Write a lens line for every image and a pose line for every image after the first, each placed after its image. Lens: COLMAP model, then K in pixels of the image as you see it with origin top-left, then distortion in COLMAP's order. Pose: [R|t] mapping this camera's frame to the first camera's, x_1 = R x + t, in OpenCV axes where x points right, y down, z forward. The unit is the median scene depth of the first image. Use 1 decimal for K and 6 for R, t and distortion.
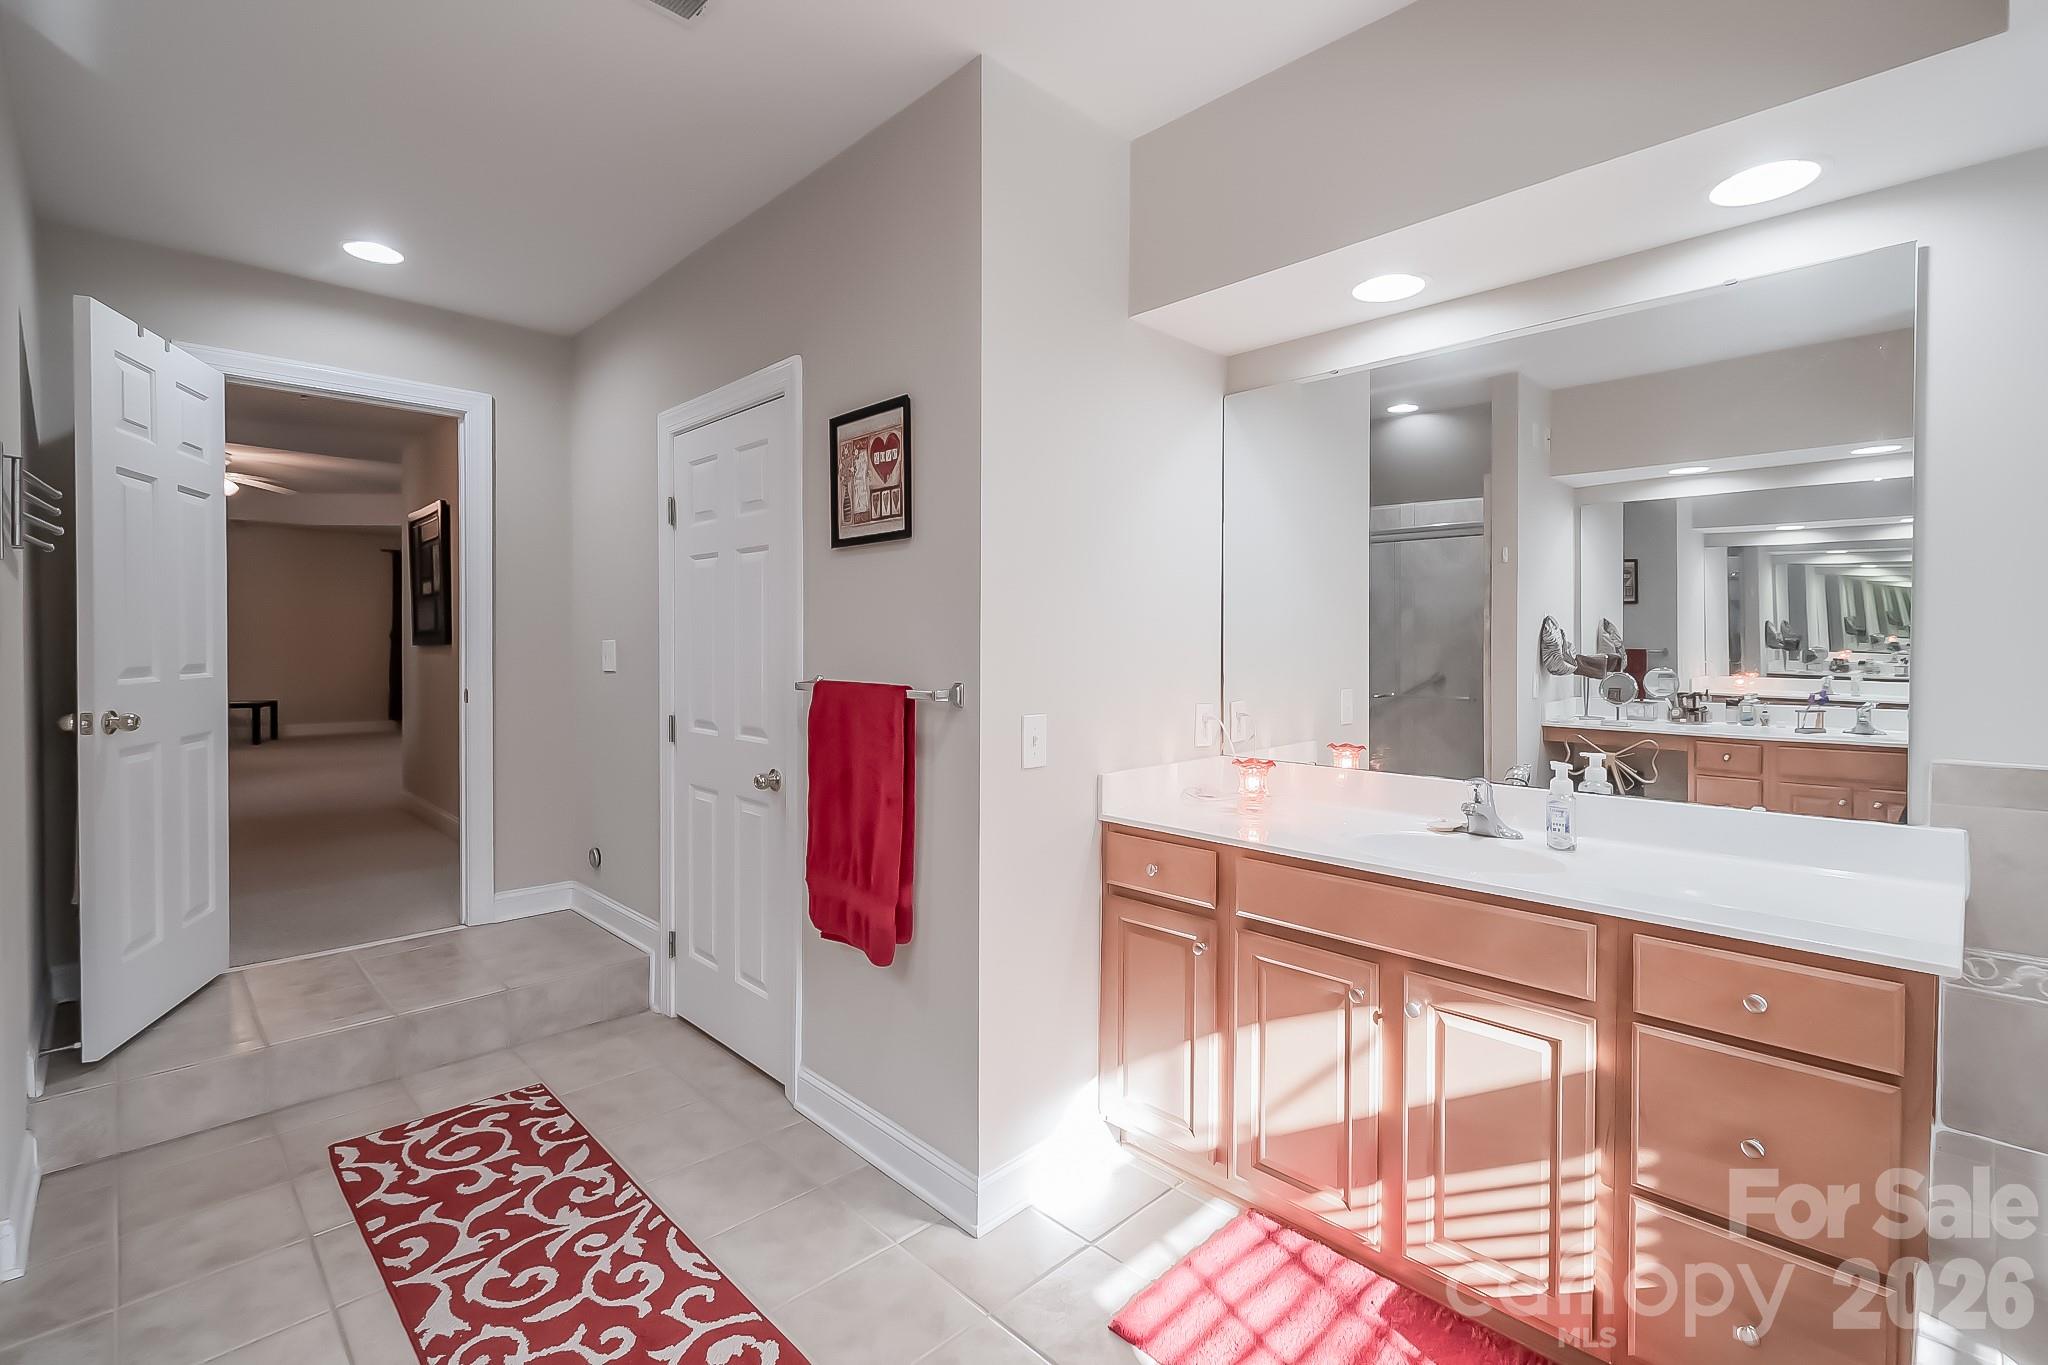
lens RADIAL K [[918.3, 0, 1026.0], [0, 918.3, 652.3], [0, 0, 1]] dist [0.000901, -0.000275]
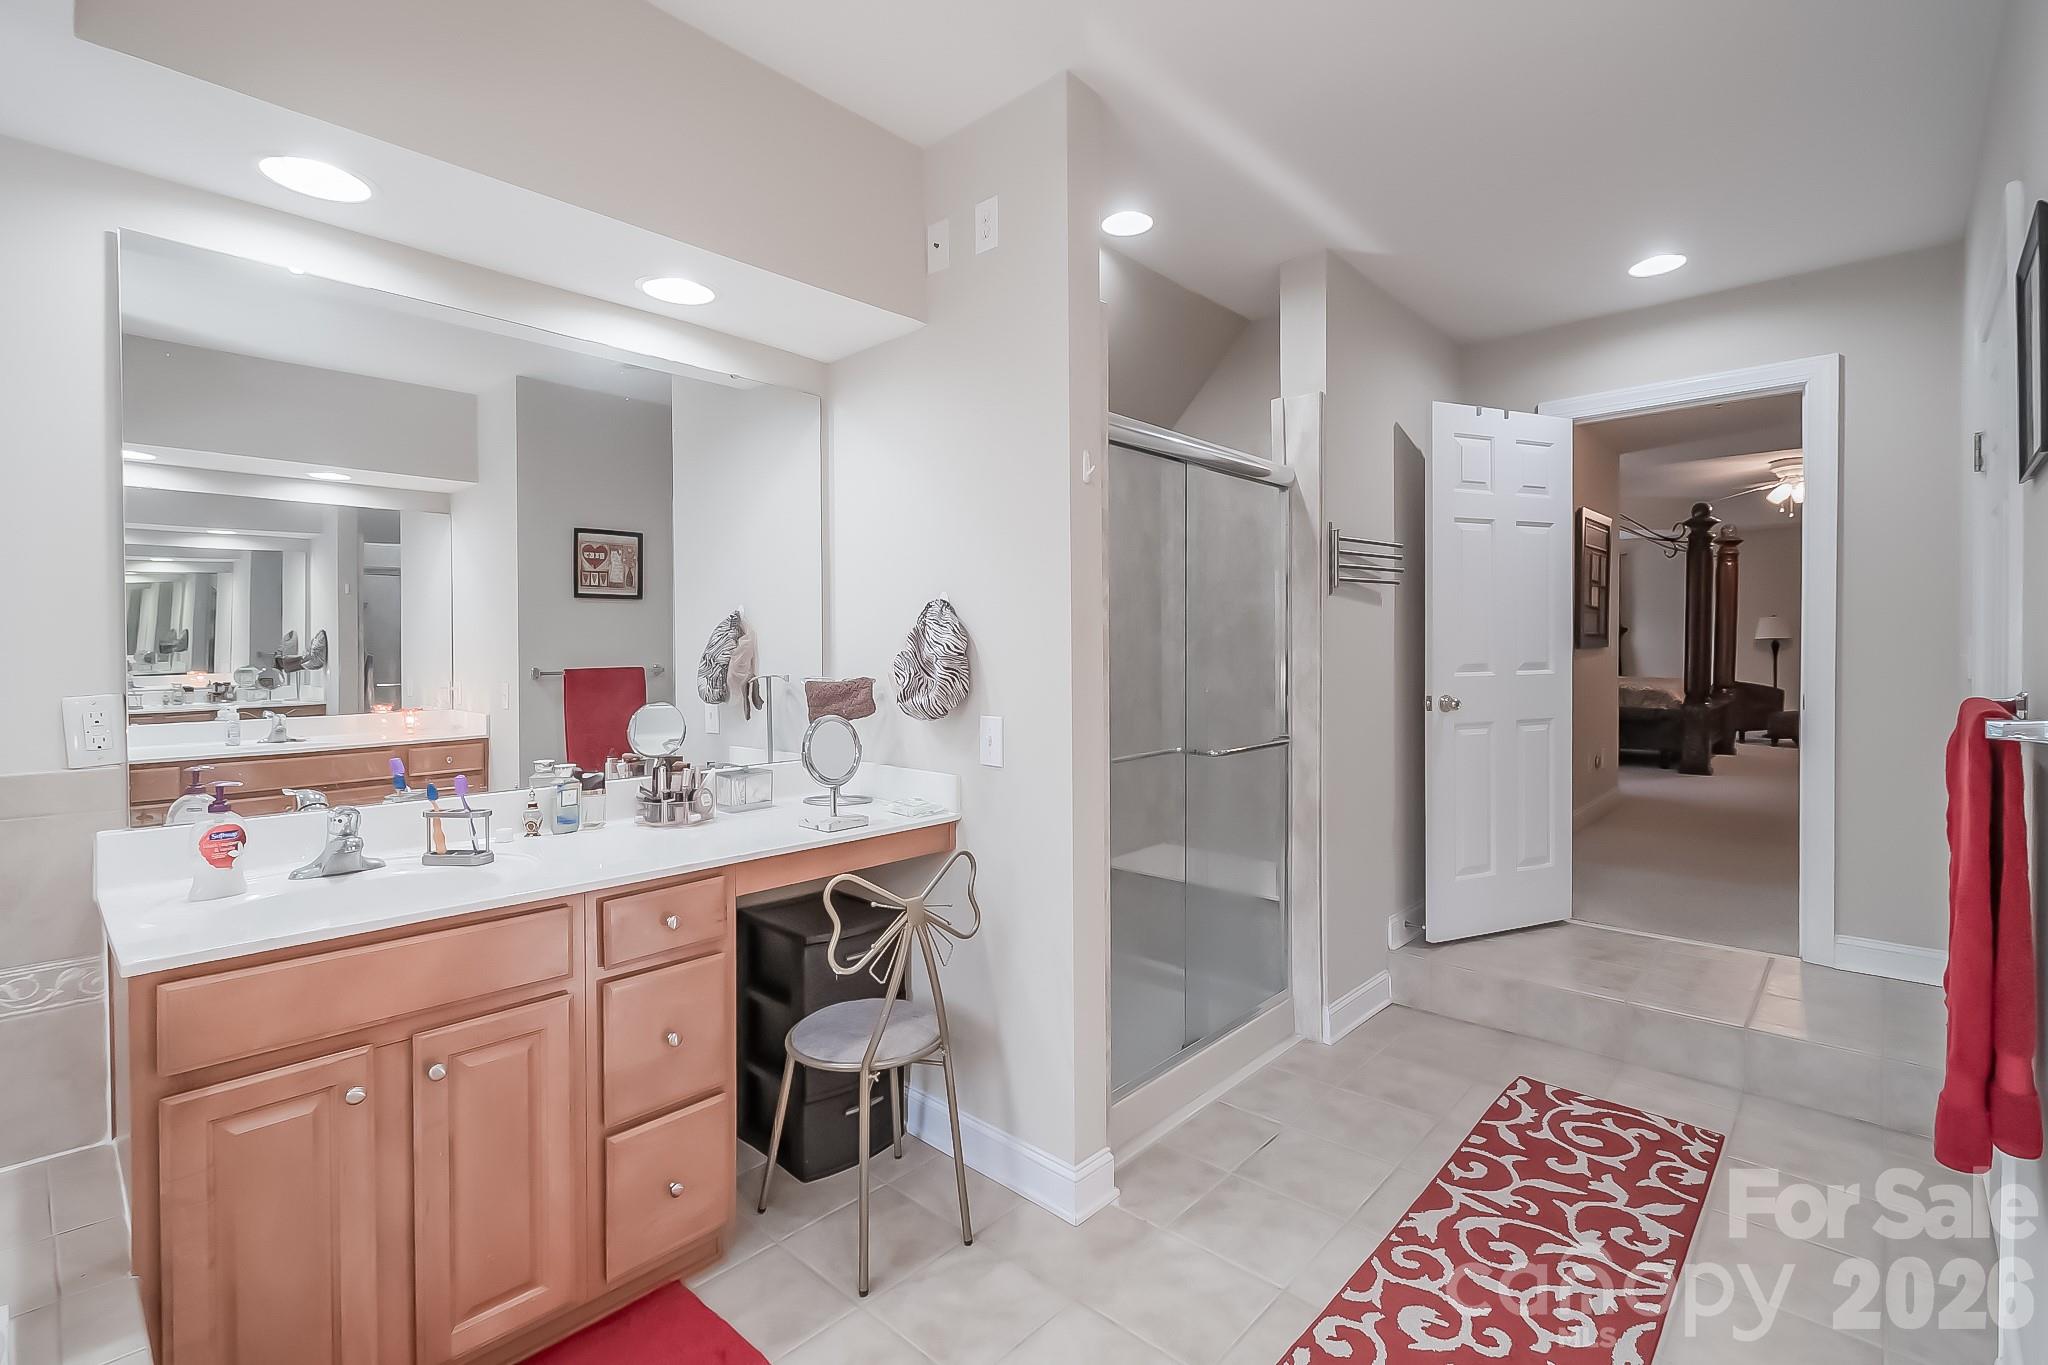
lens RADIAL K [[918.3, 0, 1026.0], [0, 918.3, 652.3], [0, 0, 1]] dist [0.000901, -0.000275]
pose [[0.050761, -0.001834, -0.998709, 0.387486], [0.000080, 0.999998, -0.001832, 0.001971], [0.998711, 0.000013, 0.050761, 0.326463]]
